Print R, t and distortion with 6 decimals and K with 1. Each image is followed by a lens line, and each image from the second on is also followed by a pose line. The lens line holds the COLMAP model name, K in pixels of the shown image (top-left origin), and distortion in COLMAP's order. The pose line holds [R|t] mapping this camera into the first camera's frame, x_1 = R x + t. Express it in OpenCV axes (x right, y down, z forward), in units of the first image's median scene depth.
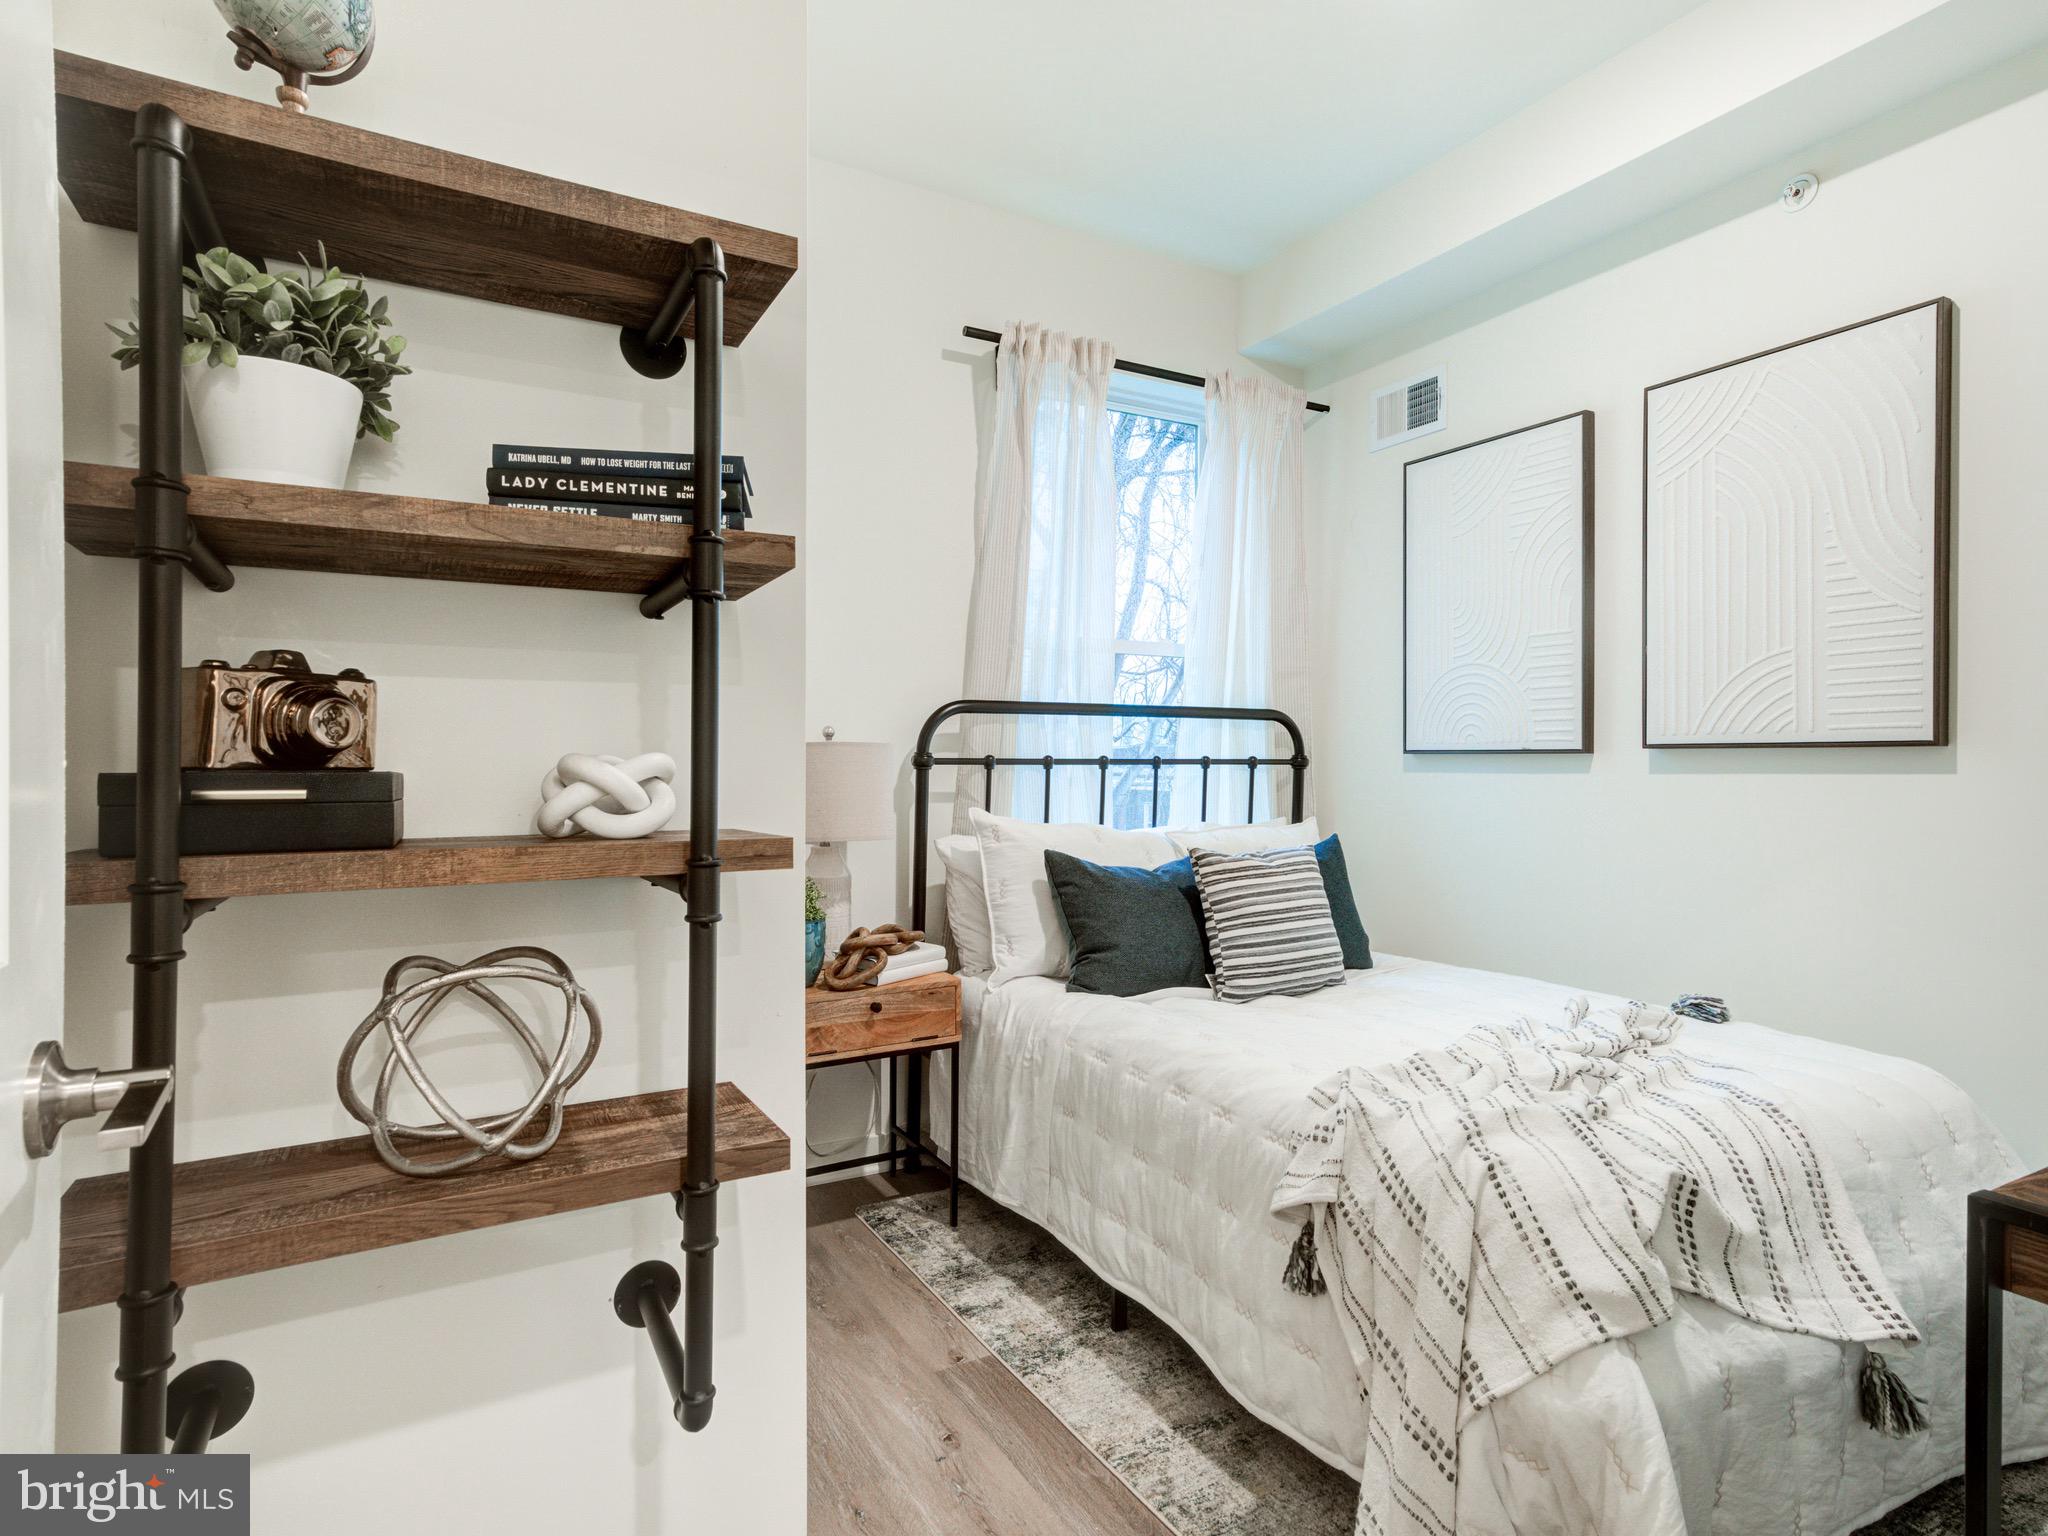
lens RADIAL K [[1108.5, 0, 1030.8], [0, 1108.5, 766.6], [0, 0, 1]] dist [0.003614, 0.011743]
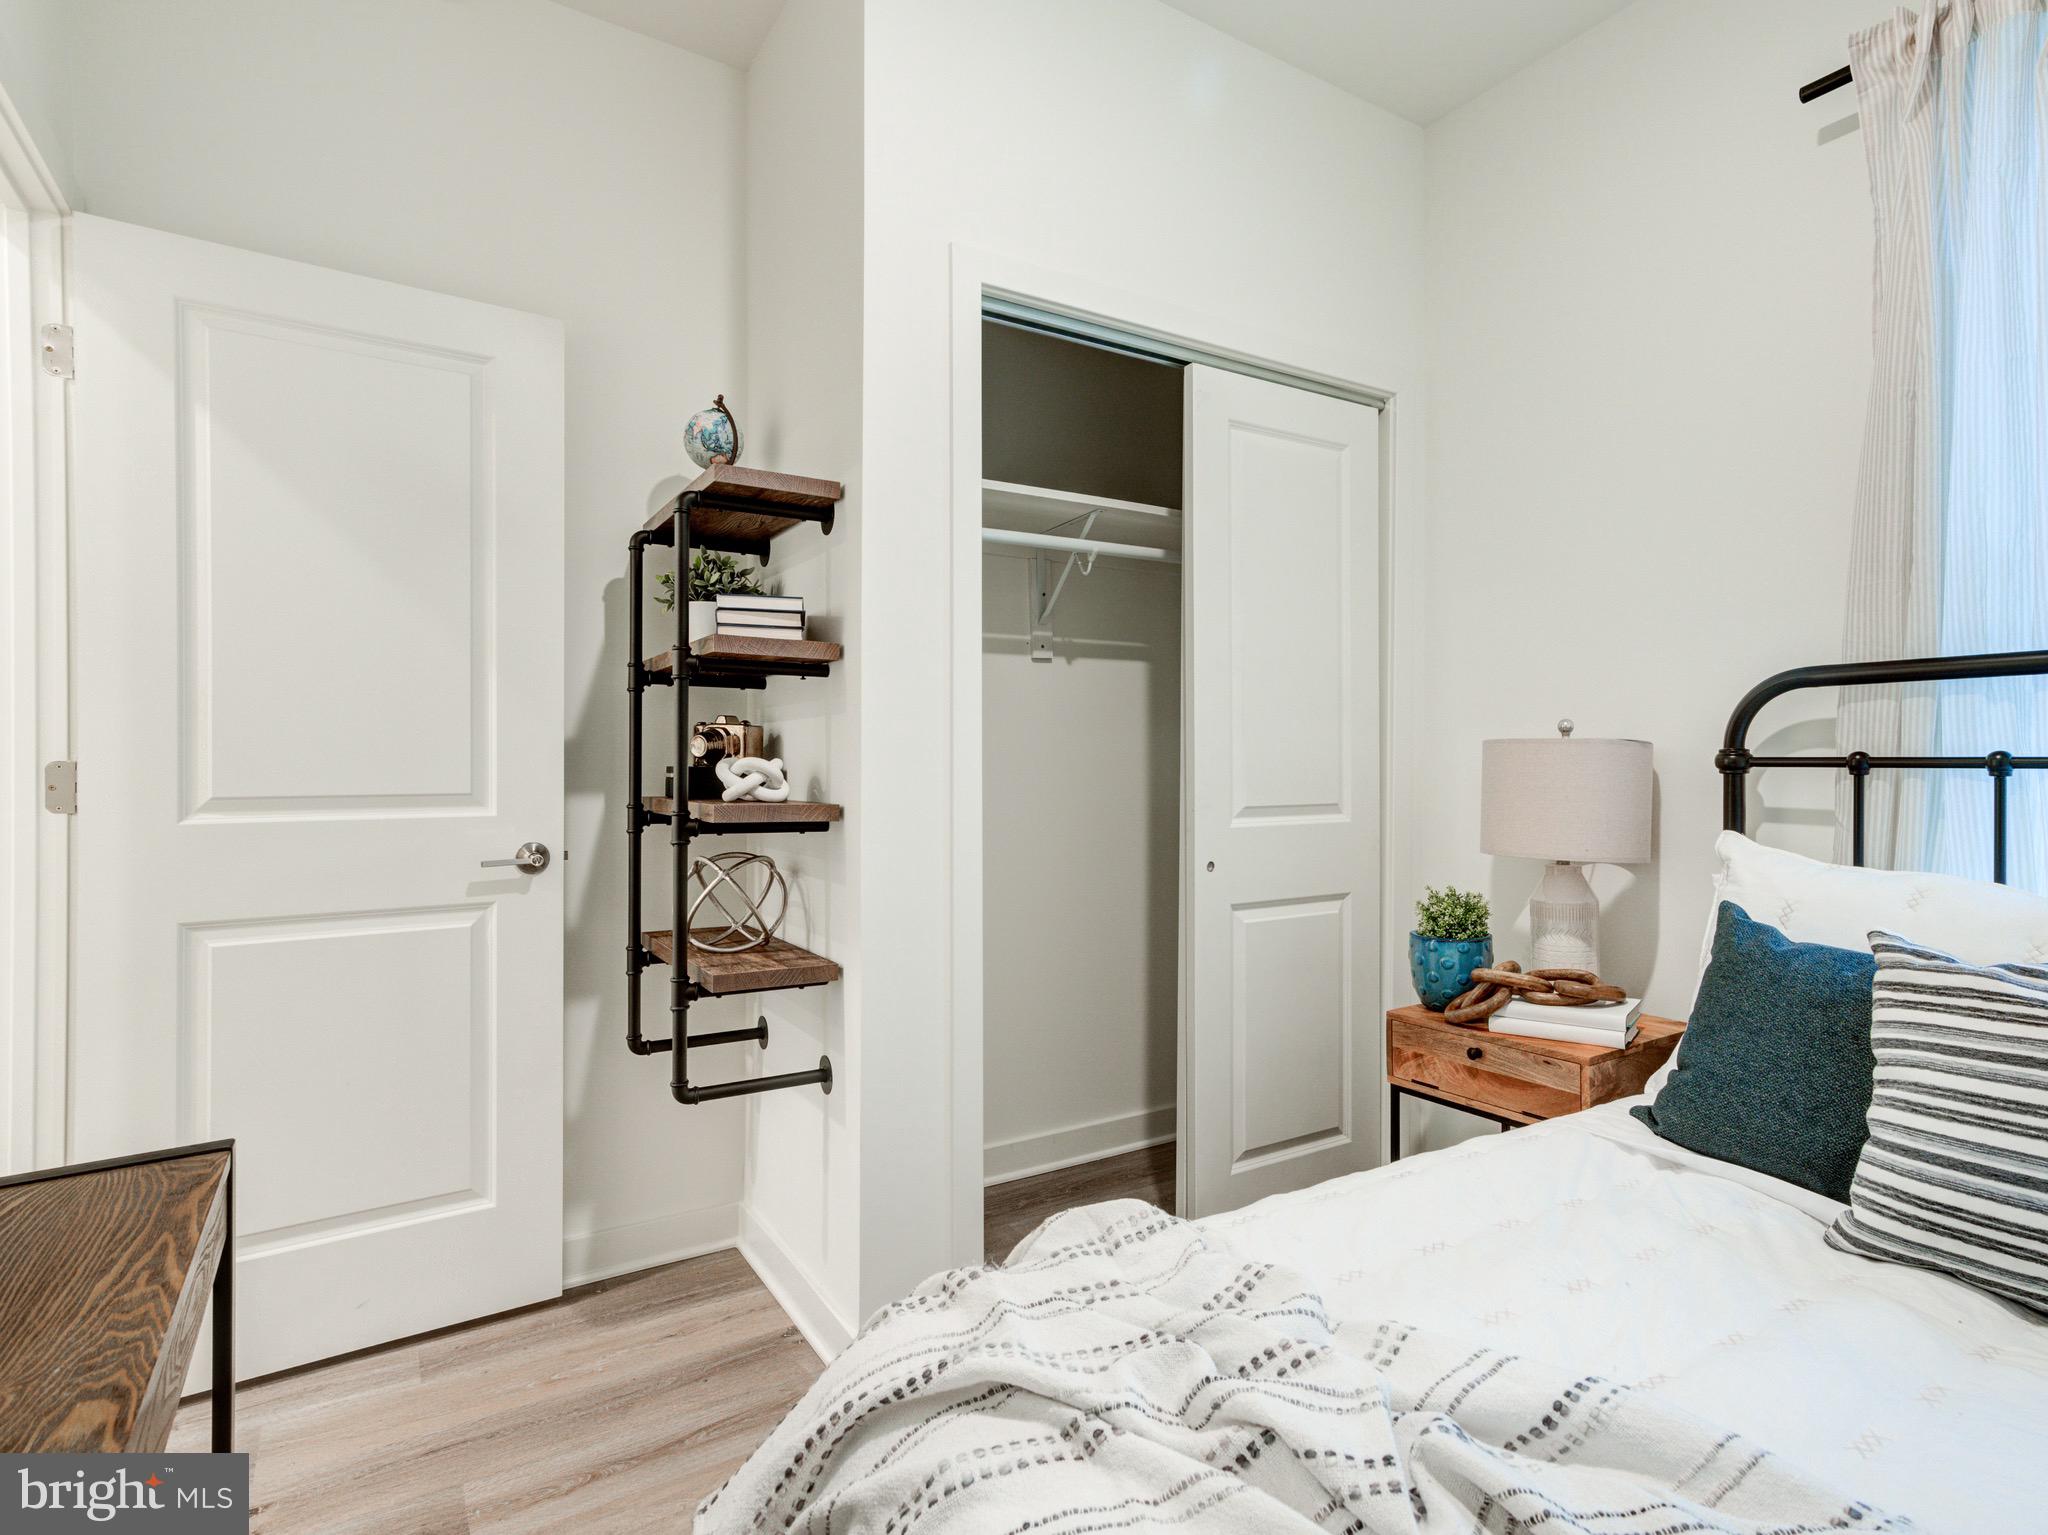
lens RADIAL K [[1108.5, 0, 1025.8], [0, 1108.5, 759.5], [0, 0, 1]] dist [0.003614, 0.011743]
pose [[0.012731, -0.004820, -0.999907, 0.590600], [-0.010052, 0.999937, -0.004948, 0.001639], [0.999868, 0.010114, 0.012681, 0.546672]]
